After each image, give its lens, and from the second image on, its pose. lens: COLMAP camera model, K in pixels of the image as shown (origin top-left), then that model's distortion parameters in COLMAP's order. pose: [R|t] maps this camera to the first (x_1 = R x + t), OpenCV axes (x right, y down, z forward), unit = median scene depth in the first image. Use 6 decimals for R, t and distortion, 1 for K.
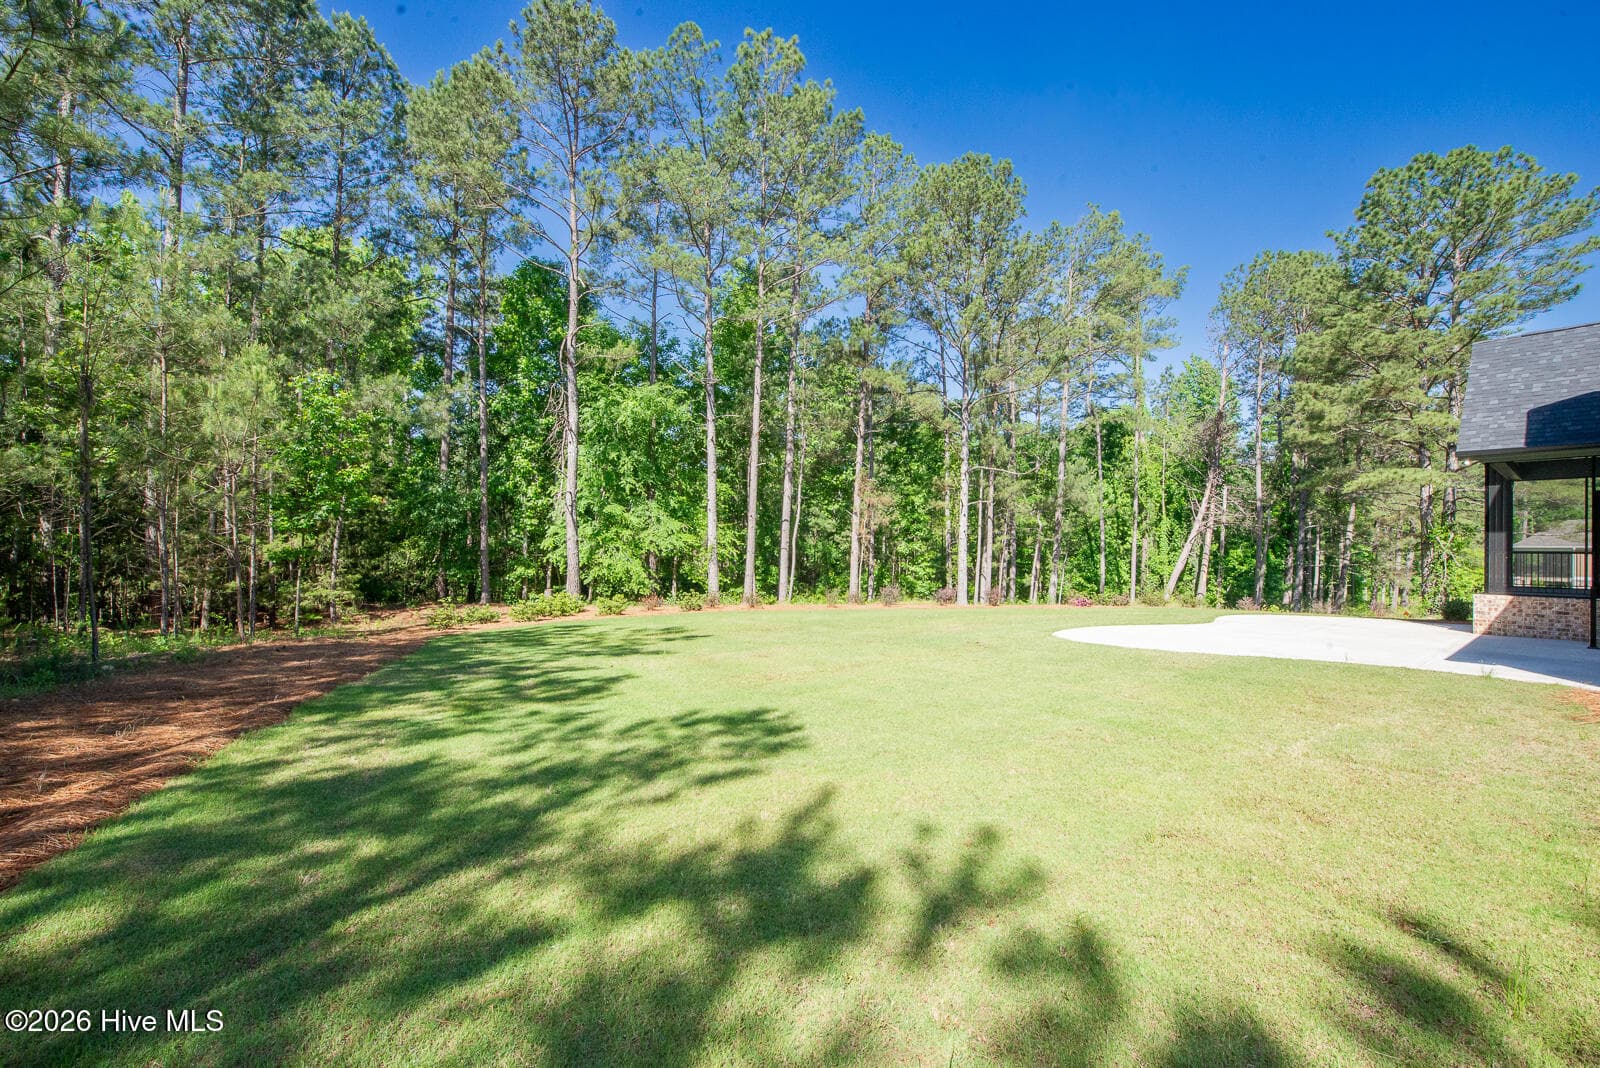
lens RADIAL K [[653.4, 0, 800.8], [0, 653.4, 524.7], [0, 0, 1]] dist [0.000895, -0.000015]
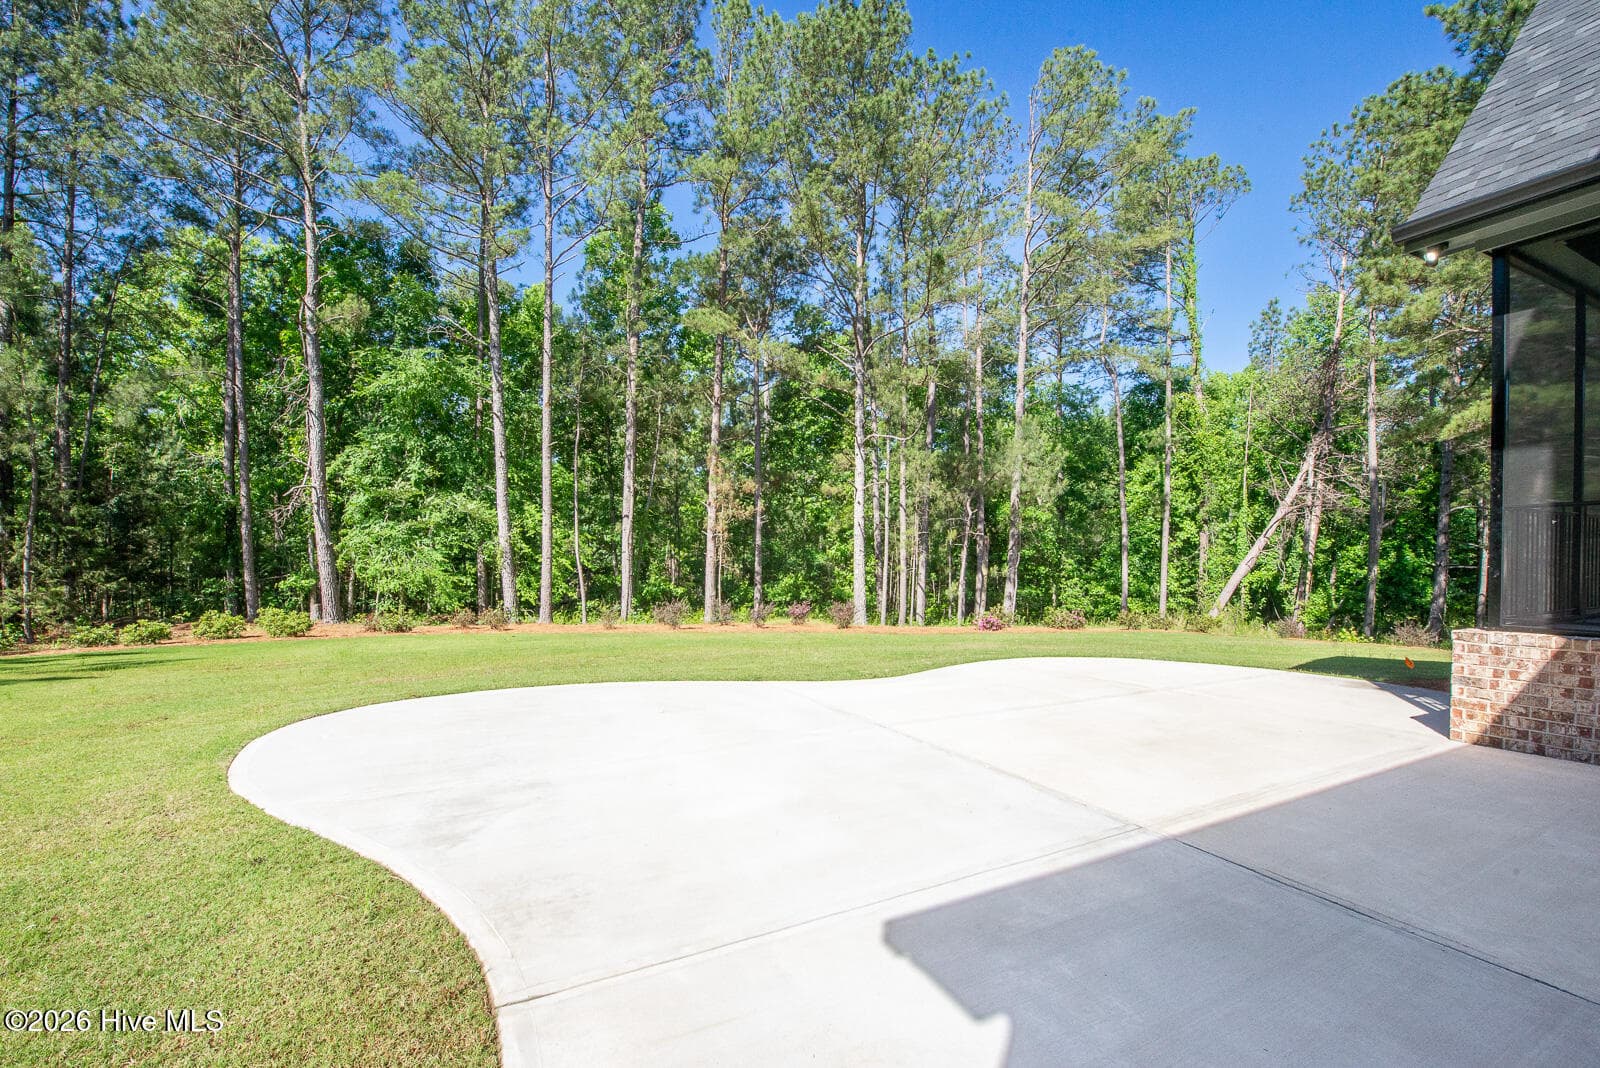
lens RADIAL K [[646.4, 0, 800.0], [0, 646.4, 534.0], [0, 0, 1]] dist [-0.000813, -0.000147]
pose [[0.968772, -0.025677, -0.246619, 0.286493], [0.024396, 0.999668, -0.008247, 0.018167], [0.246749, 0.001973, 0.969077, 0.211943]]
